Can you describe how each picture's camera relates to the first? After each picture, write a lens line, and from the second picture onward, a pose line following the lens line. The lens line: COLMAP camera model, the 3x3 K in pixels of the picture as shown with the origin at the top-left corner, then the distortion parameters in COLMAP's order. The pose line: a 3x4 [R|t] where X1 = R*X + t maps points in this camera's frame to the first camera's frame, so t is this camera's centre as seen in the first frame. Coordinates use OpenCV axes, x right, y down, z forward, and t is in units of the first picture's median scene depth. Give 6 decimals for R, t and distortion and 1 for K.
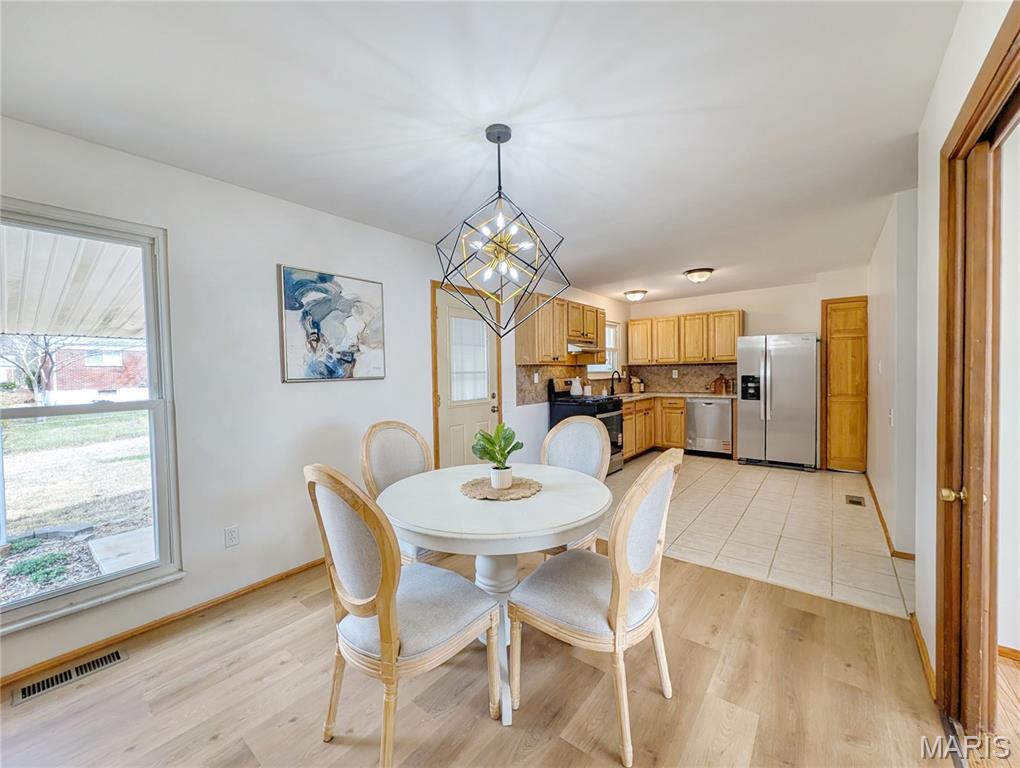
lens RADIAL K [[404.8, 0, 510.0], [0, 404.8, 384.0], [0, 0, 1]] dist [-0.002961, -0.000193]
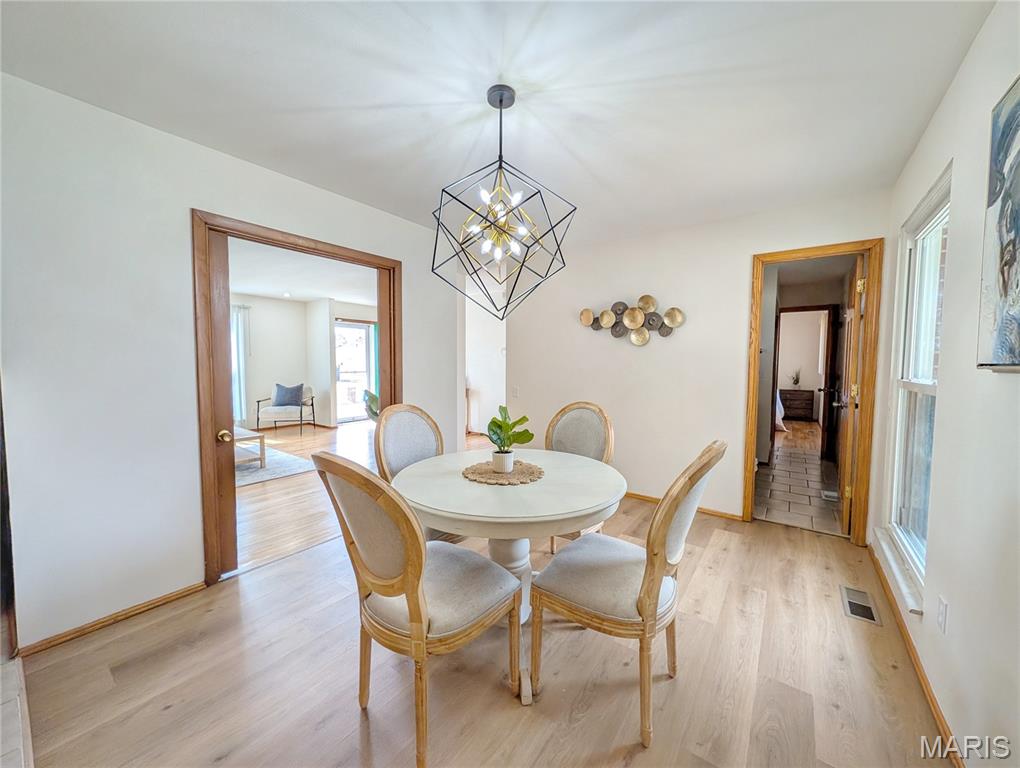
lens RADIAL K [[385.6, 0, 512.1], [0, 385.6, 383.7], [0, 0, 1]] dist [0.000565, -0.000022]
pose [[-0.999100, 0.015665, -0.039415, -0.003489], [0.012082, 0.995908, 0.089560, -0.018411], [0.040656, 0.089004, -0.995201, 0.740412]]
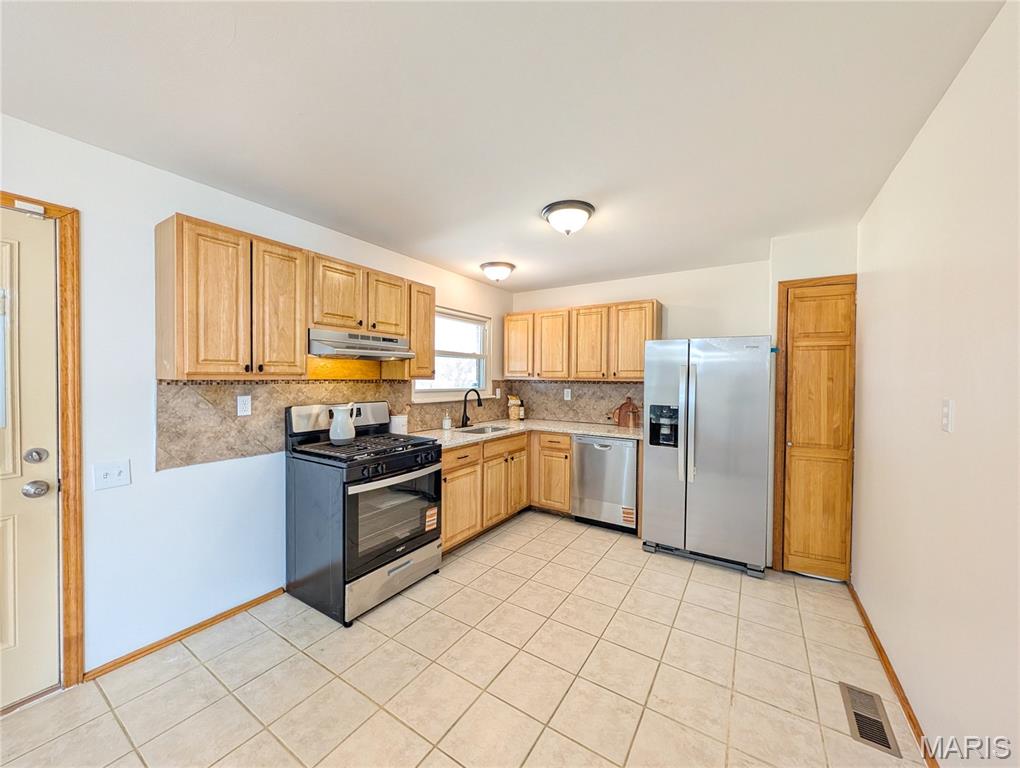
lens RADIAL K [[385.6, 0, 512.1], [0, 385.6, 383.7], [0, 0, 1]] dist [0.000565, -0.000022]
pose [[0.993936, 0.026539, 0.106711, 0.329693], [-0.024898, 0.999551, -0.016682, -0.040393], [-0.107105, 0.013924, 0.994150, 0.485981]]
